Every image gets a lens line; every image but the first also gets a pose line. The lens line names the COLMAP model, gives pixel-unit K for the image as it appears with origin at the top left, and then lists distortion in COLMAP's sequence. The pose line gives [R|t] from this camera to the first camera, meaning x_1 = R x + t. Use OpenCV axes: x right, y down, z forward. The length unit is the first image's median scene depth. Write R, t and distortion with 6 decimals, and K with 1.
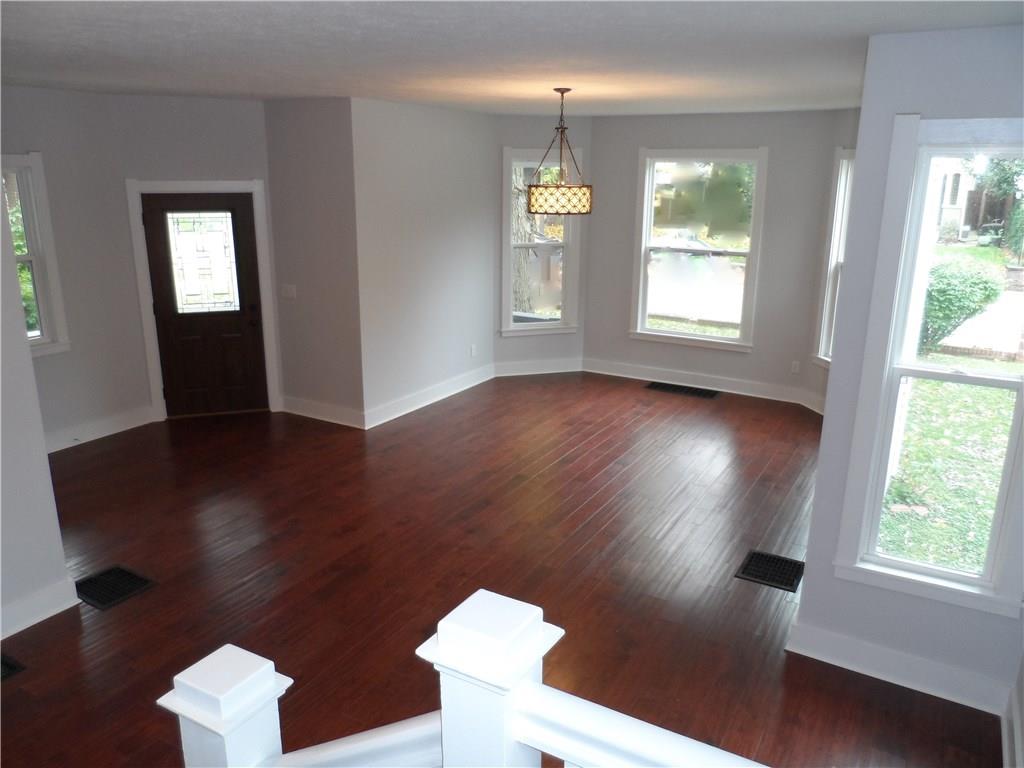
lens RADIAL K [[777.3, 0, 515.0], [0, 777.3, 388.1], [0, 0, 1]] dist [-0.011516, 0.005572]
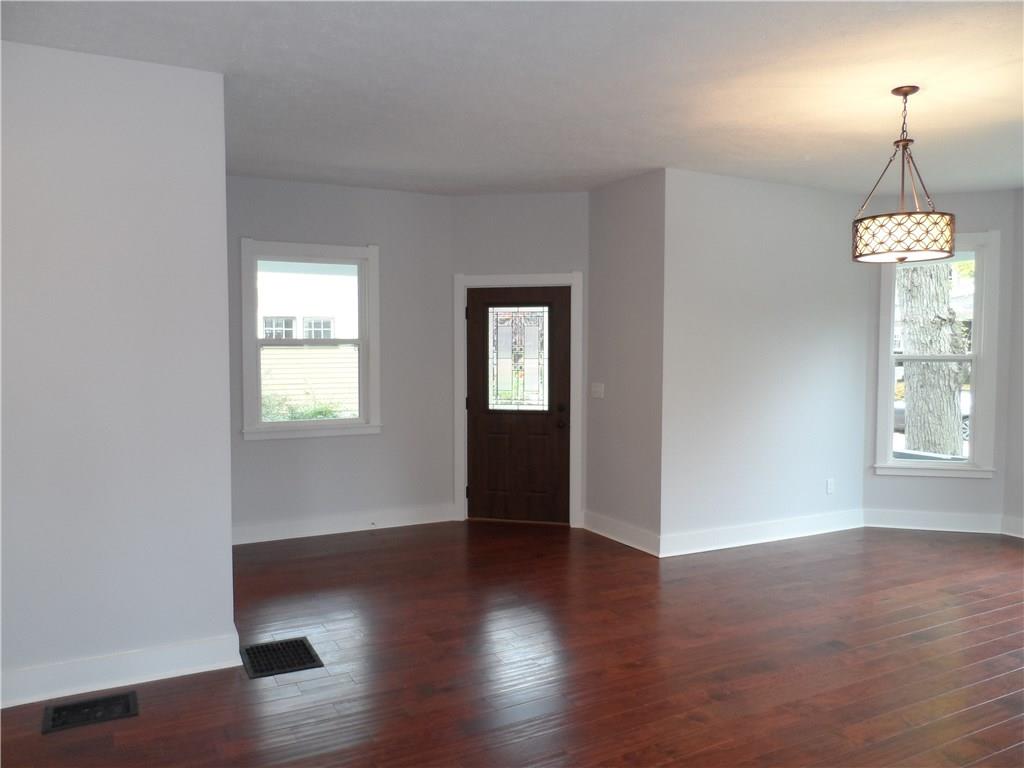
lens RADIAL K [[777.3, 0, 513.8], [0, 777.3, 384.6], [0, 0, 1]] dist [-0.011516, 0.005572]
pose [[0.848590, 0.018461, -0.528728, 0.102621], [-0.138800, 0.972152, -0.188827, 0.051851], [0.510518, 0.233624, 0.827521, 0.206301]]
